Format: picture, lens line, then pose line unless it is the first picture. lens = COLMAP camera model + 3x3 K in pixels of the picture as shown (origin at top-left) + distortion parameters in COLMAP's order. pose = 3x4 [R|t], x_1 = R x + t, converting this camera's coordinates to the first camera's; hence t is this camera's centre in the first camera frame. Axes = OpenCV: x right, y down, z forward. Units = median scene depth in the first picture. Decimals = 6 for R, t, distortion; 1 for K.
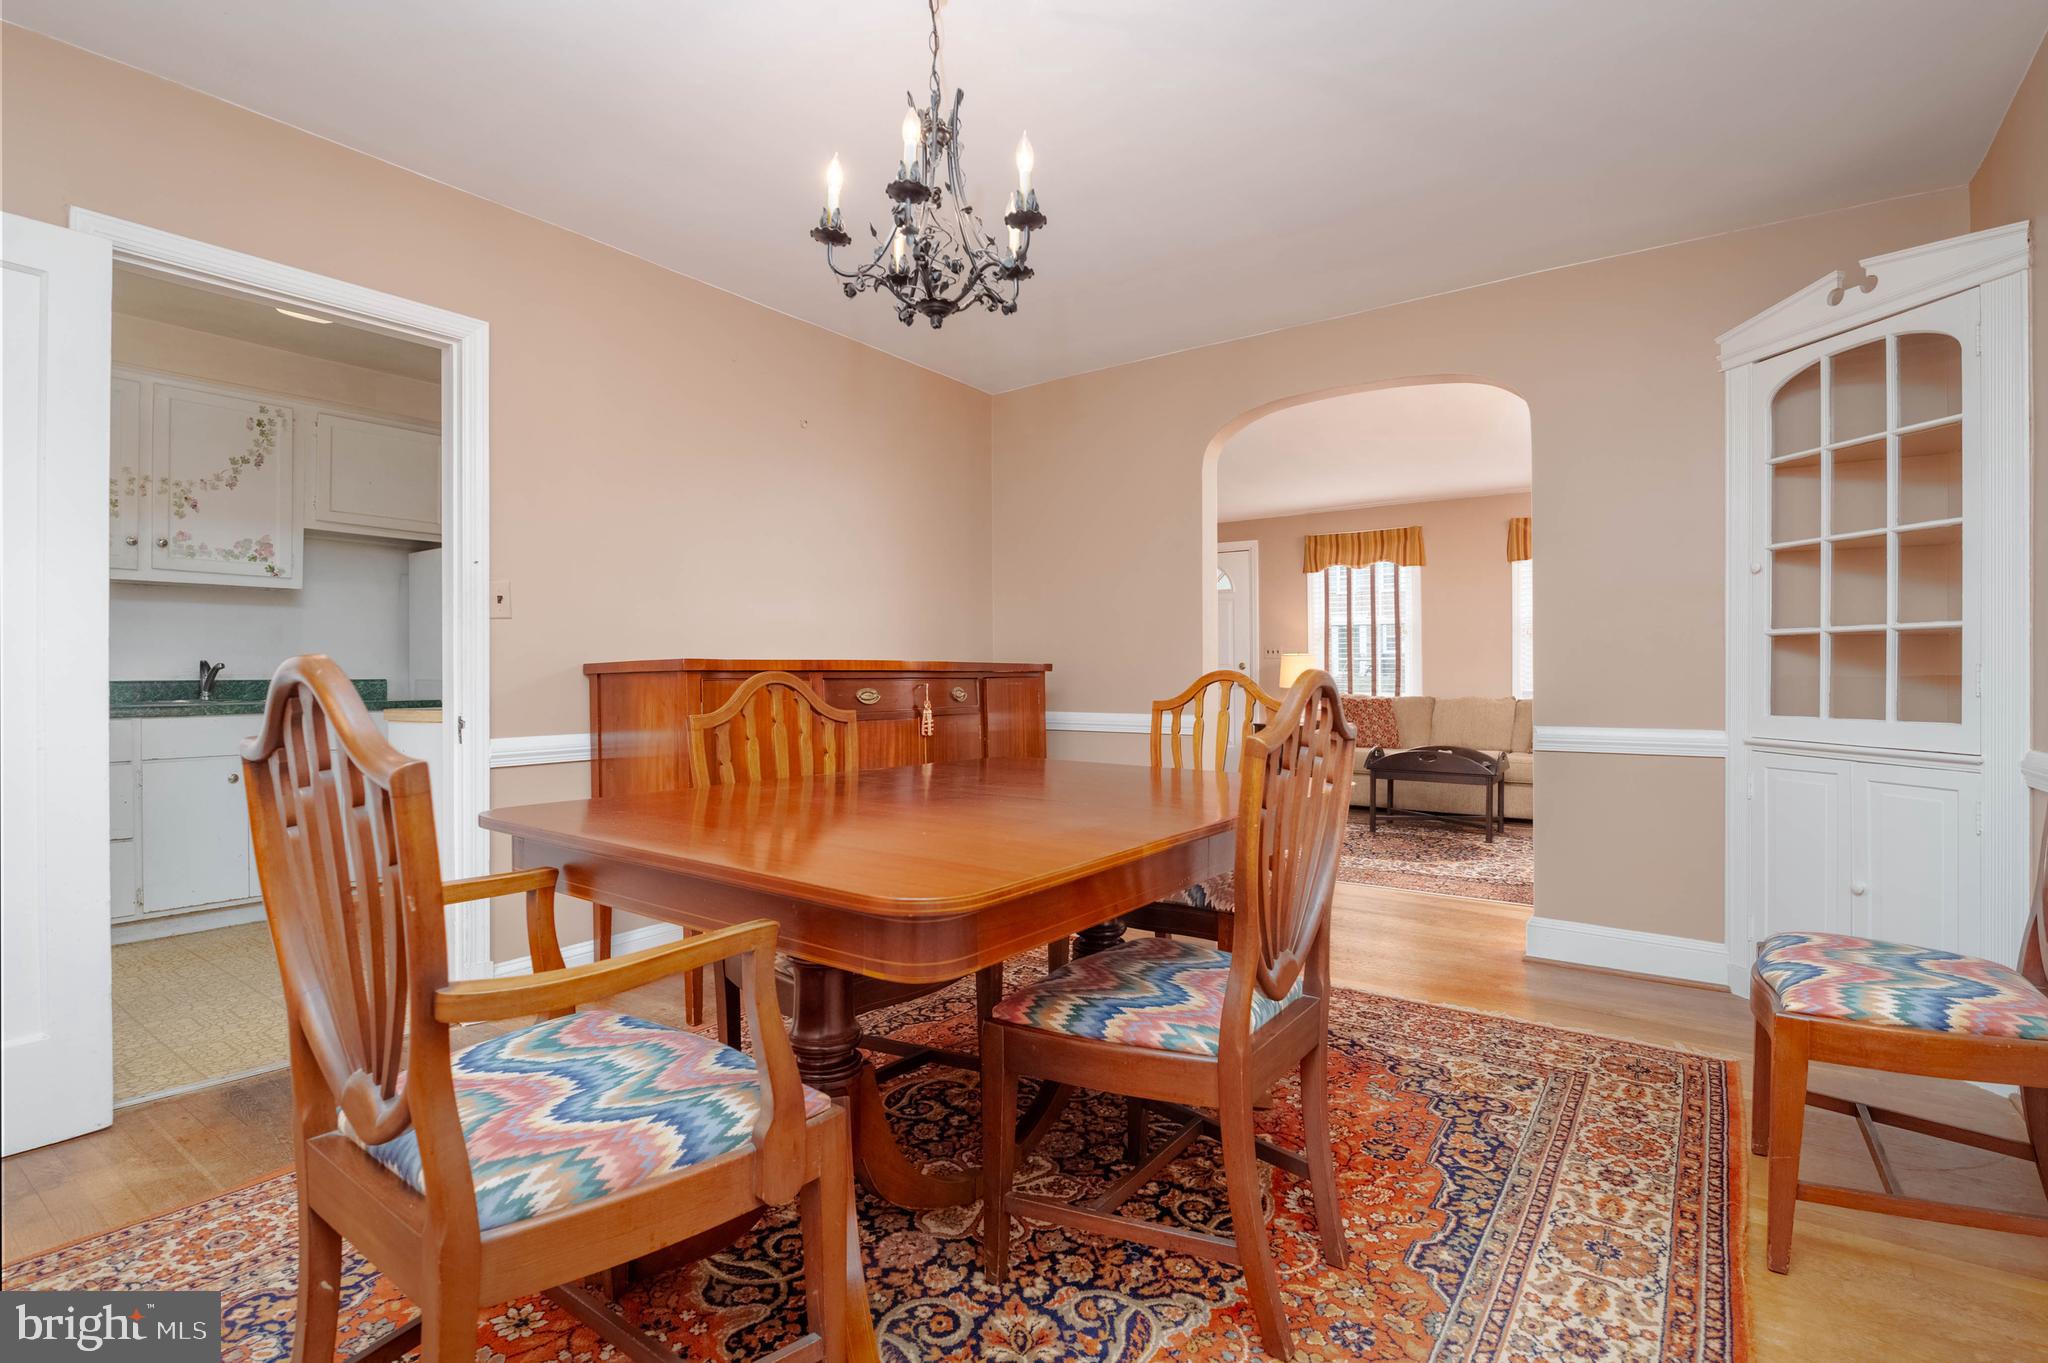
lens RADIAL K [[936.5, 0, 1016.8], [0, 936.5, 682.9], [0, 0, 1]] dist [-0.022110, -0.000481]
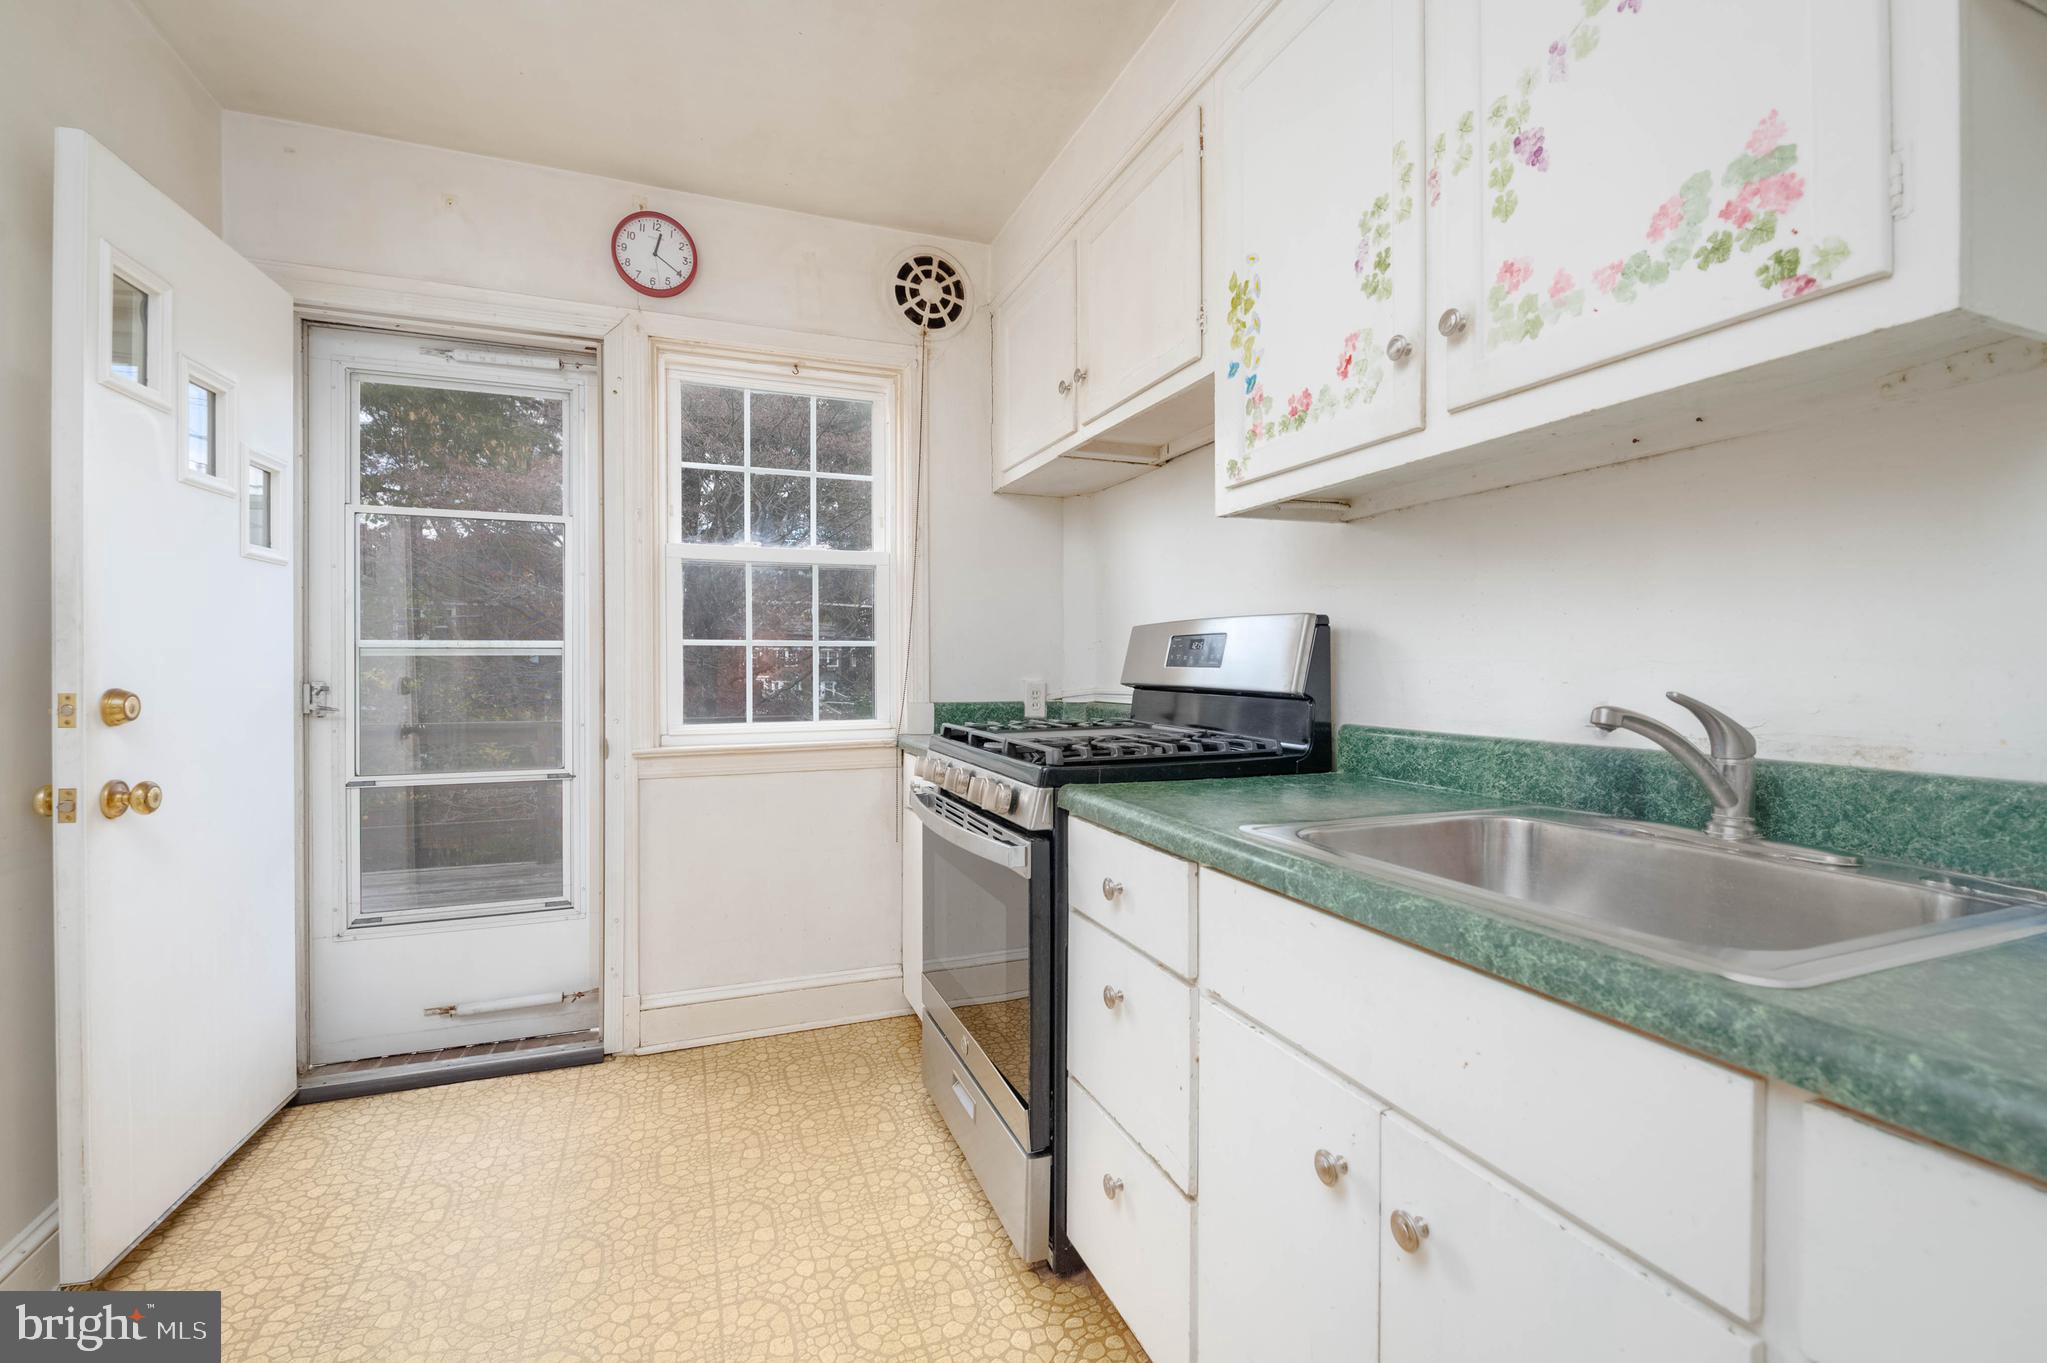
lens RADIAL K [[895.2, 0, 1037.4], [0, 895.2, 673.2], [0, 0, 1]] dist [0.000635, -0.004118]
pose [[-0.509550, 0.004266, -0.860431, -0.574671], [-0.015545, 0.999779, 0.014163, -0.032129], [0.860301, 0.020592, -0.509371, 1.011077]]
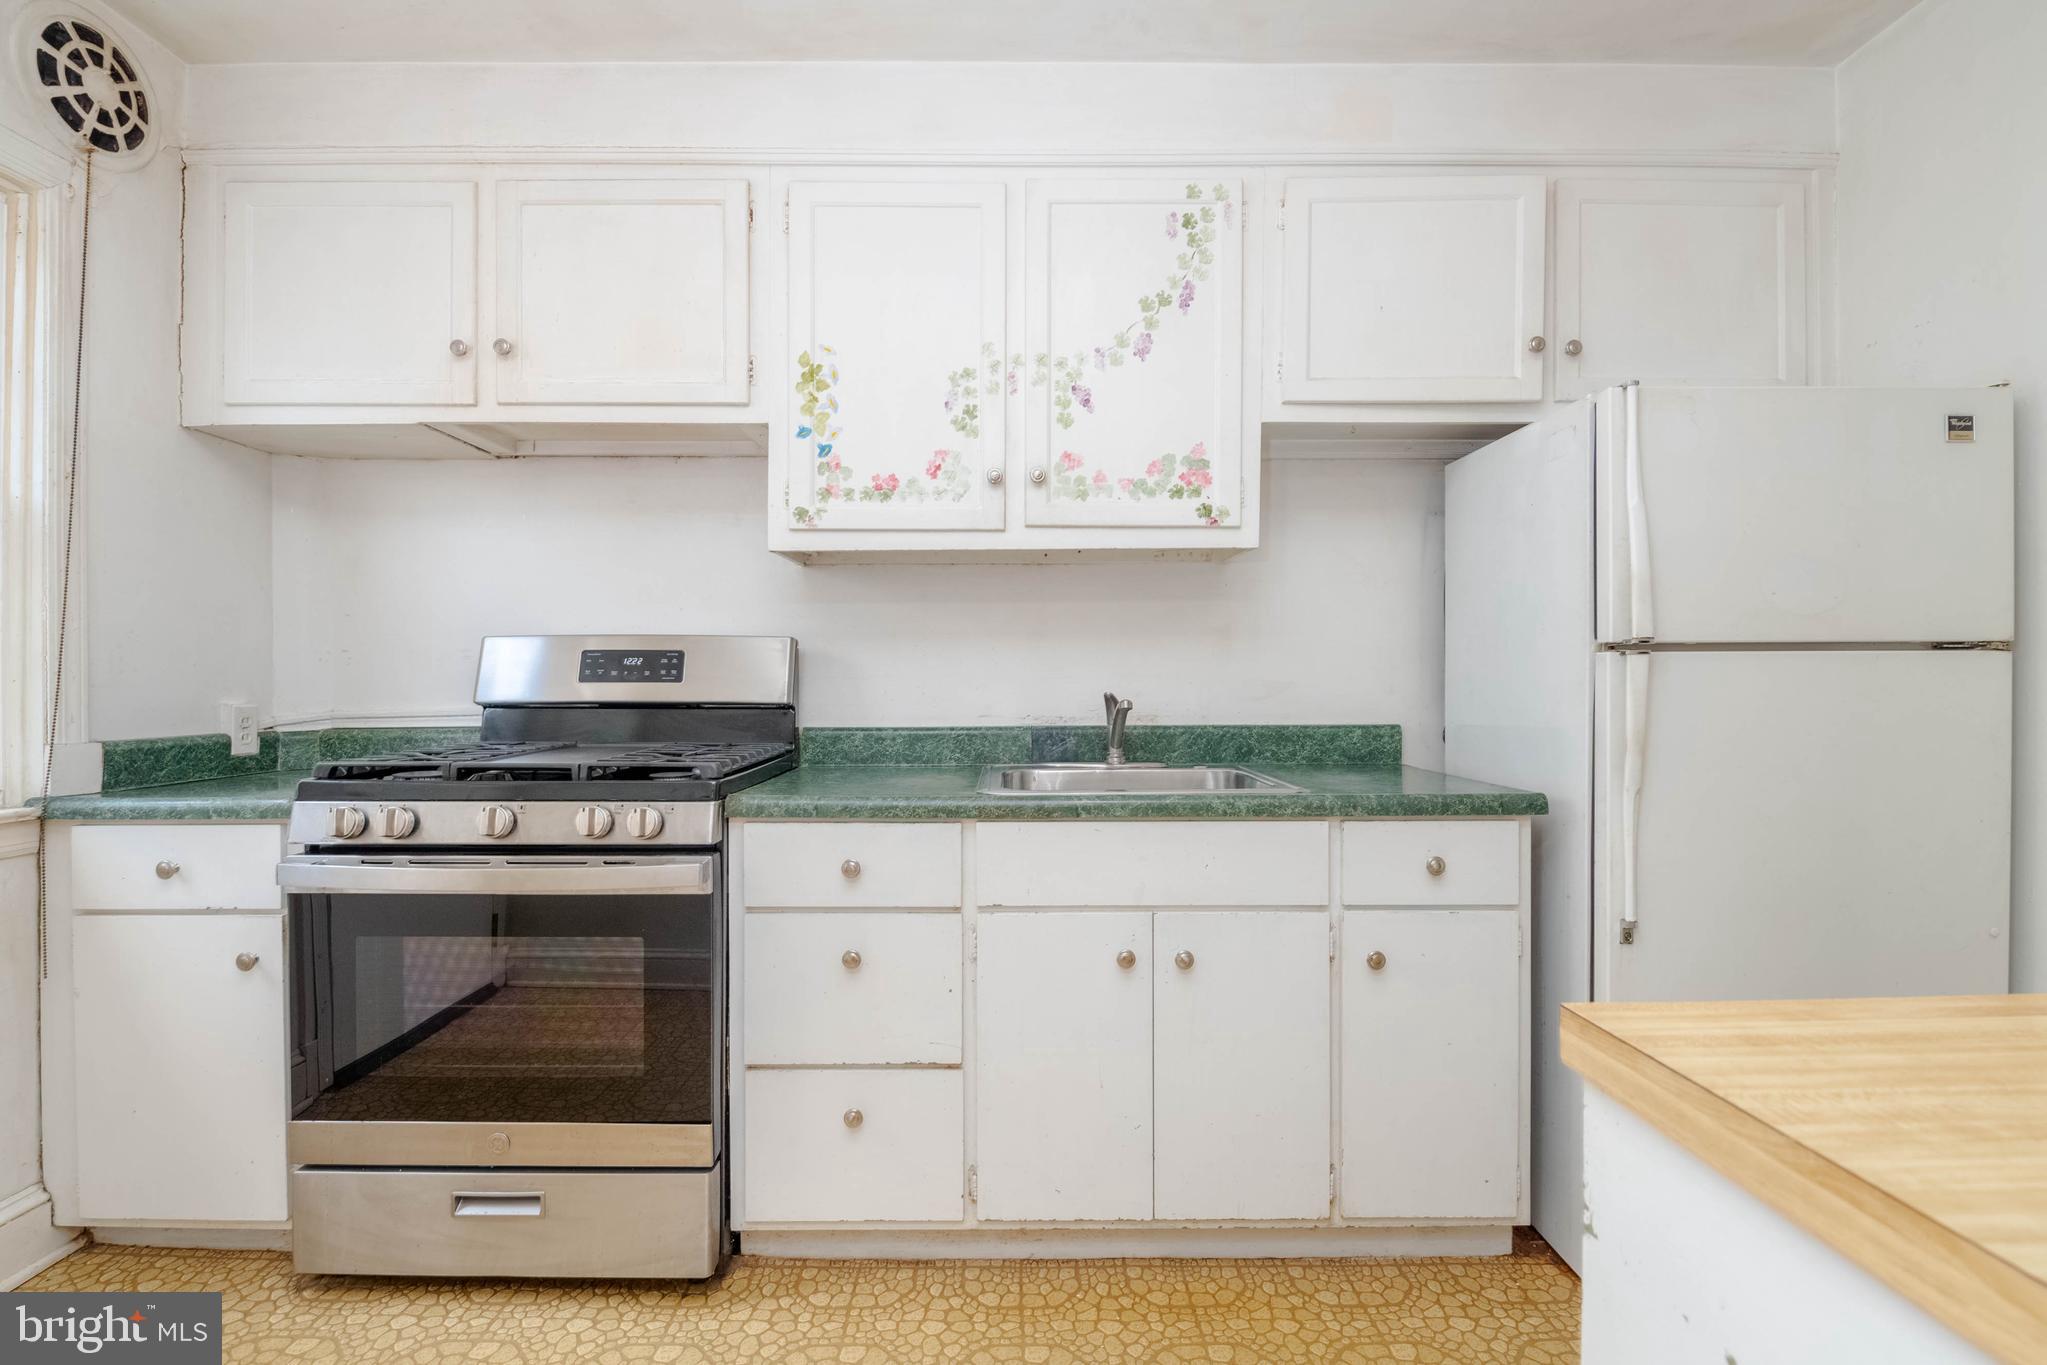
lens RADIAL K [[895.2, 0, 1024.7], [0, 895.2, 686.8], [0, 0, 1]] dist [0.000635, -0.004118]
pose [[0.611537, 0.002944, -0.791210, -0.509251], [-0.007159, 0.999973, -0.001812, -0.027477], [0.791183, 0.006772, 0.611542, 0.658379]]
